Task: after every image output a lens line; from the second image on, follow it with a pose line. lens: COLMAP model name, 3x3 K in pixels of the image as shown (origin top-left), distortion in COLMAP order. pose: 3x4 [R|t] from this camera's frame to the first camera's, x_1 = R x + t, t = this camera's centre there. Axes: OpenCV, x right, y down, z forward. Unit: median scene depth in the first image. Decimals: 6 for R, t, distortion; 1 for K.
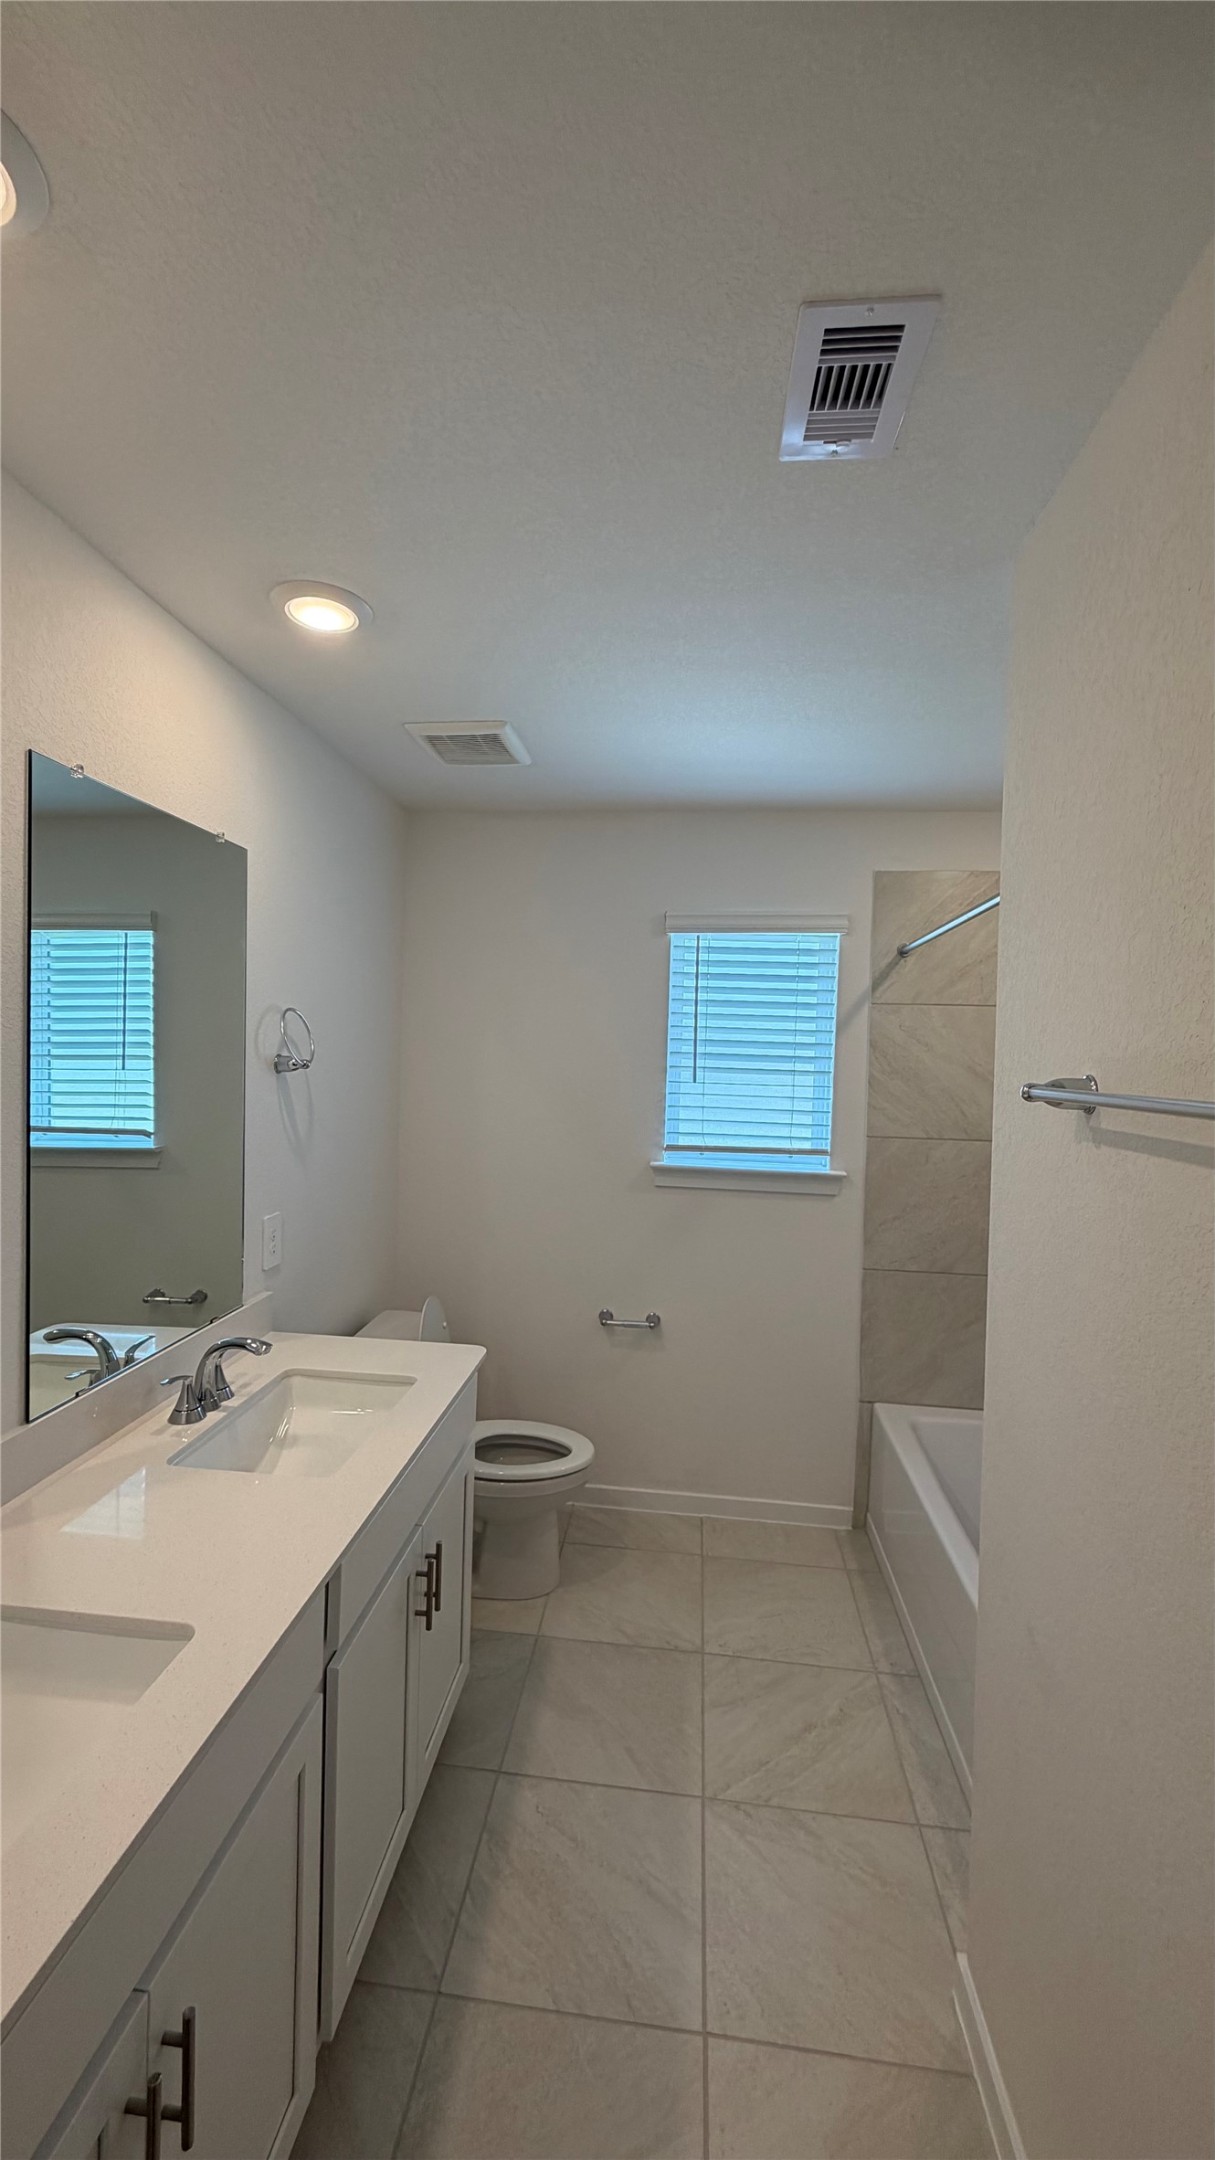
lens RADIAL K [[860.3, 0, 607.9], [0, 860.3, 1077.9], [0, 0, 1]] dist [0.001866, 0.000028]
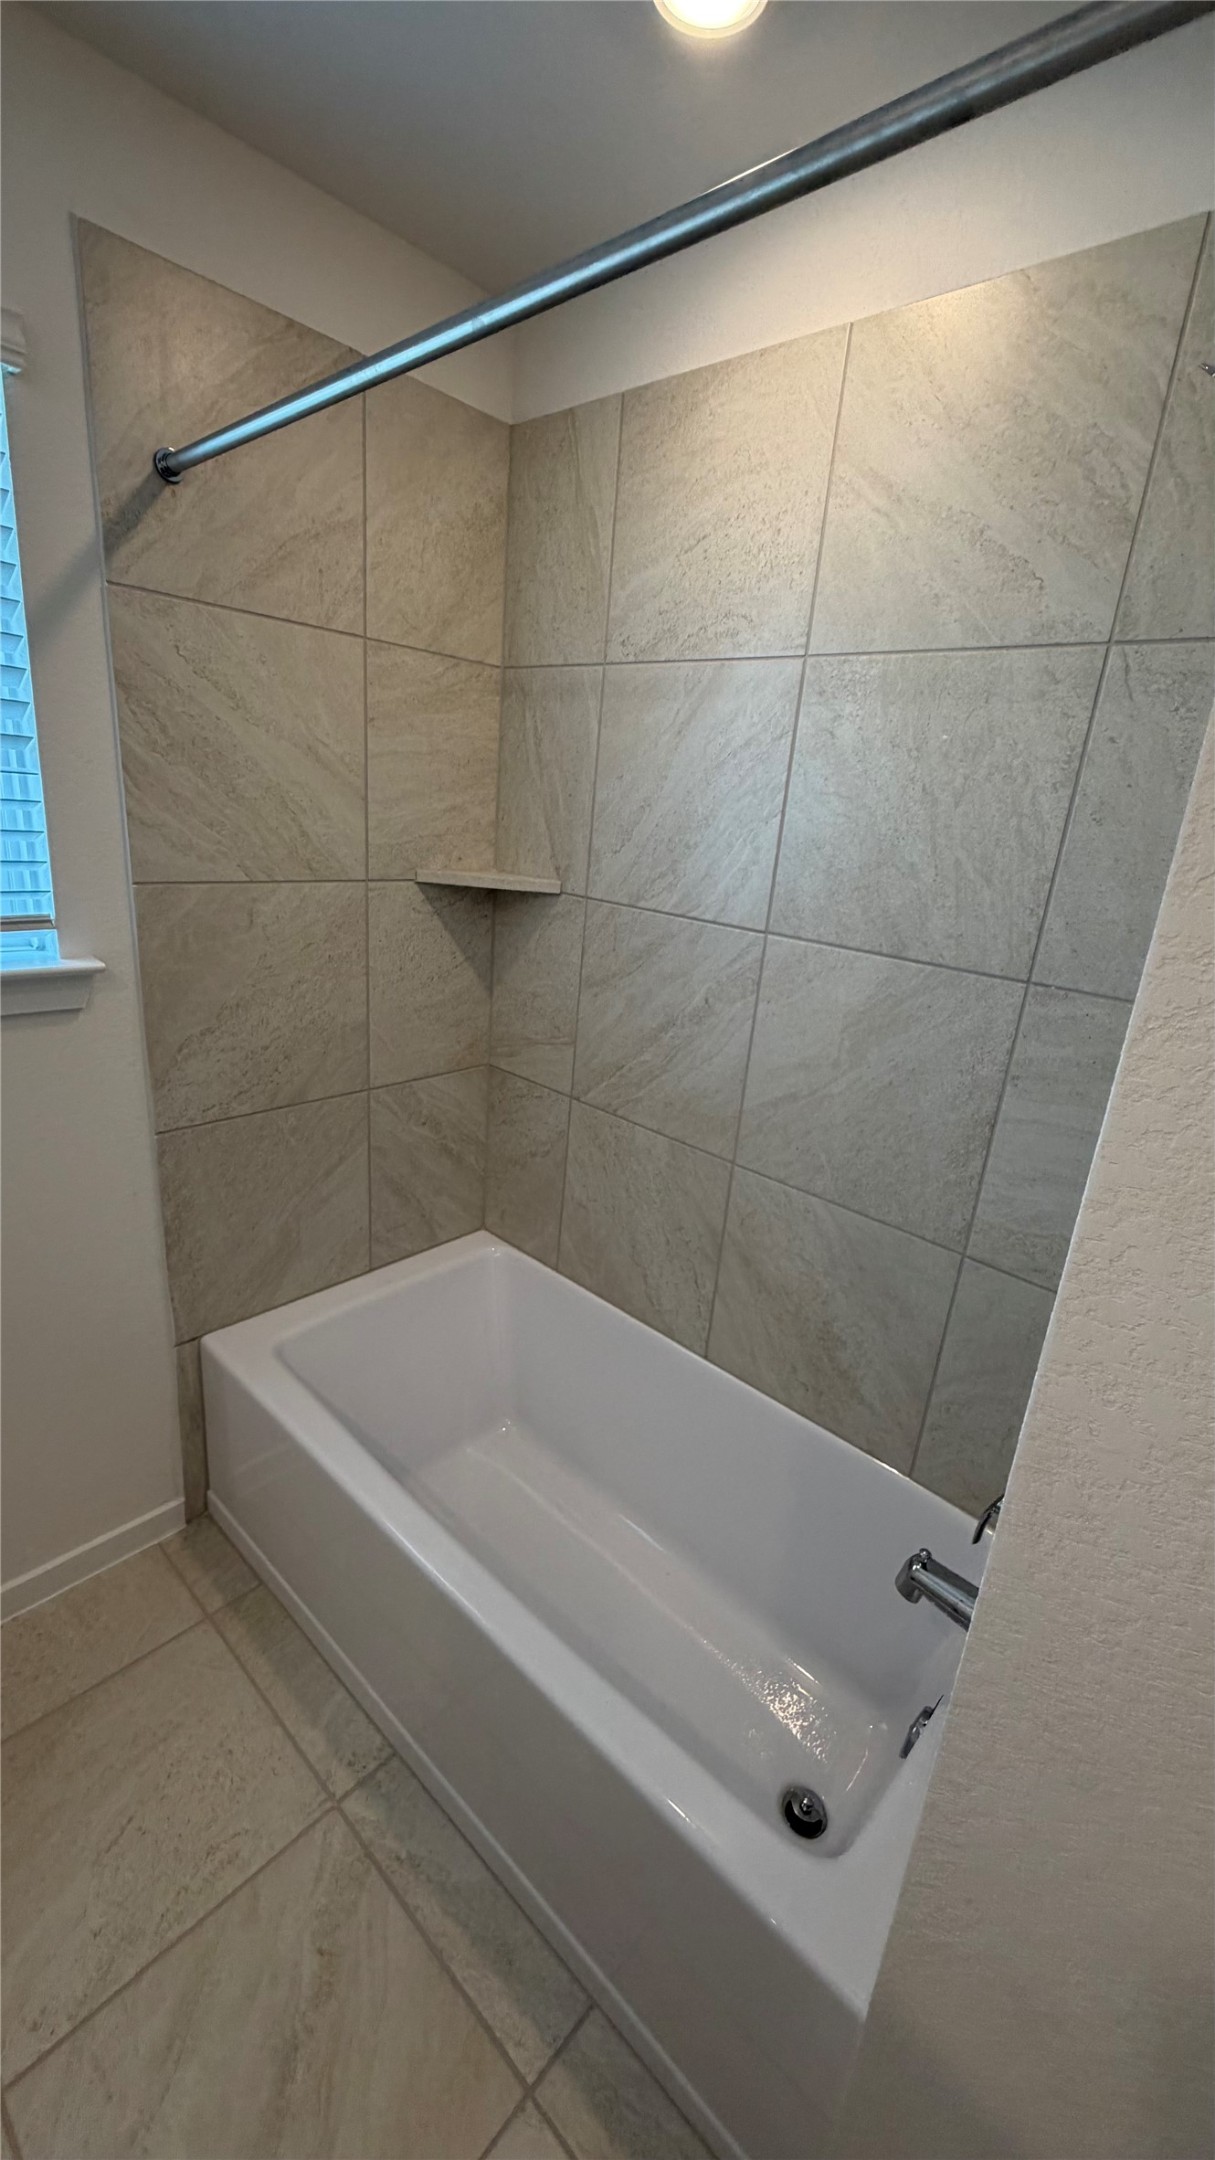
lens RADIAL K [[860.3, 0, 599.5], [0, 860.3, 1073.1], [0, 0, 1]] dist [0.001866, 0.000028]
pose [[0.595950, -0.222239, 0.771656, 0.058088], [-0.039423, 0.951685, 0.304535, 0.011621], [-0.802053, -0.211909, 0.558395, 0.518917]]
